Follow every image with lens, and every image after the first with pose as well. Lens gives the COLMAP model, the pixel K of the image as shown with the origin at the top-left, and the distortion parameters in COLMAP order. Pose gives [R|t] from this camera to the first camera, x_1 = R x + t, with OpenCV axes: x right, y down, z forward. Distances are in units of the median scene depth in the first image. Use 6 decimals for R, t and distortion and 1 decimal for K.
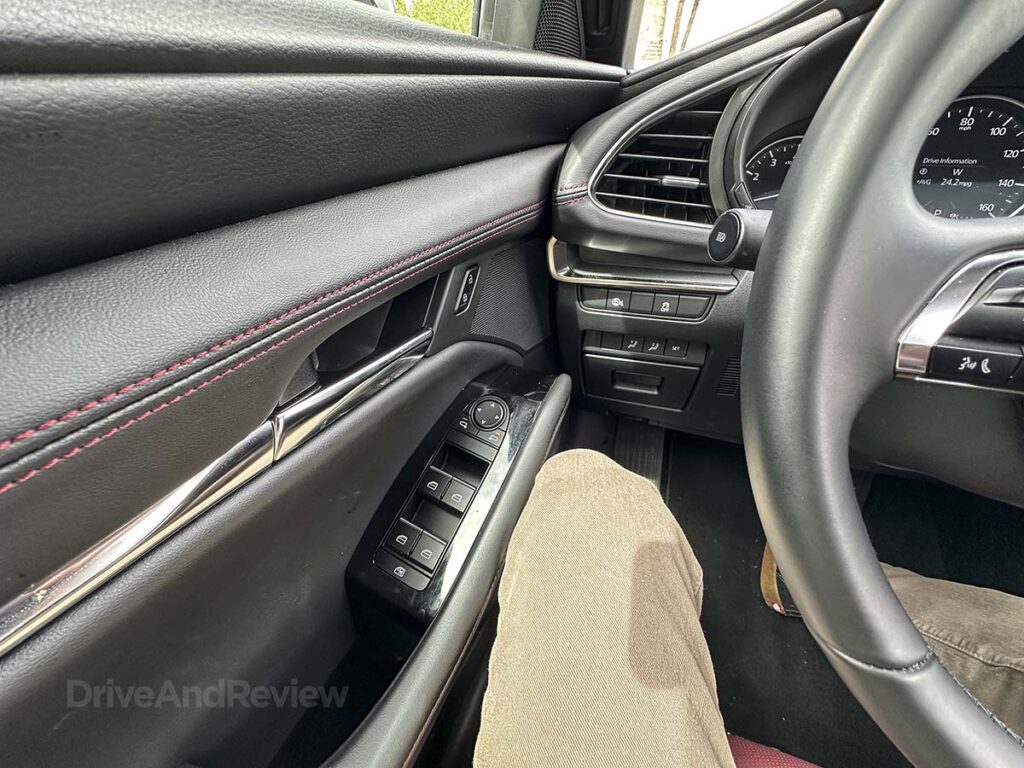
lens RADIAL K [[411.3, 0, 515.3], [0, 411.3, 388.4], [0, 0, 1]] dist [-0.001149, 0.000002]
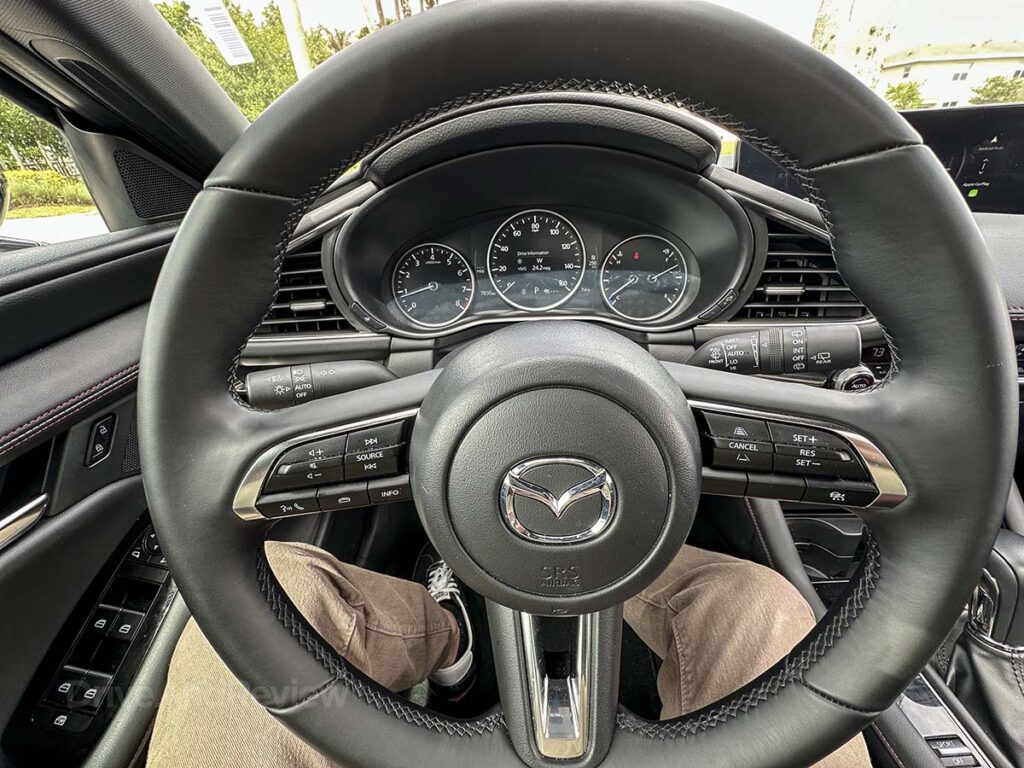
lens RADIAL K [[411.3, 0, 515.3], [0, 411.3, 388.4], [0, 0, 1]] dist [-0.001149, 0.000002]
pose [[0.947380, -0.196267, 0.252884, 0.689221], [0.205332, 0.978644, -0.009697, -0.135295], [-0.245580, 0.061112, 0.967448, -0.346636]]
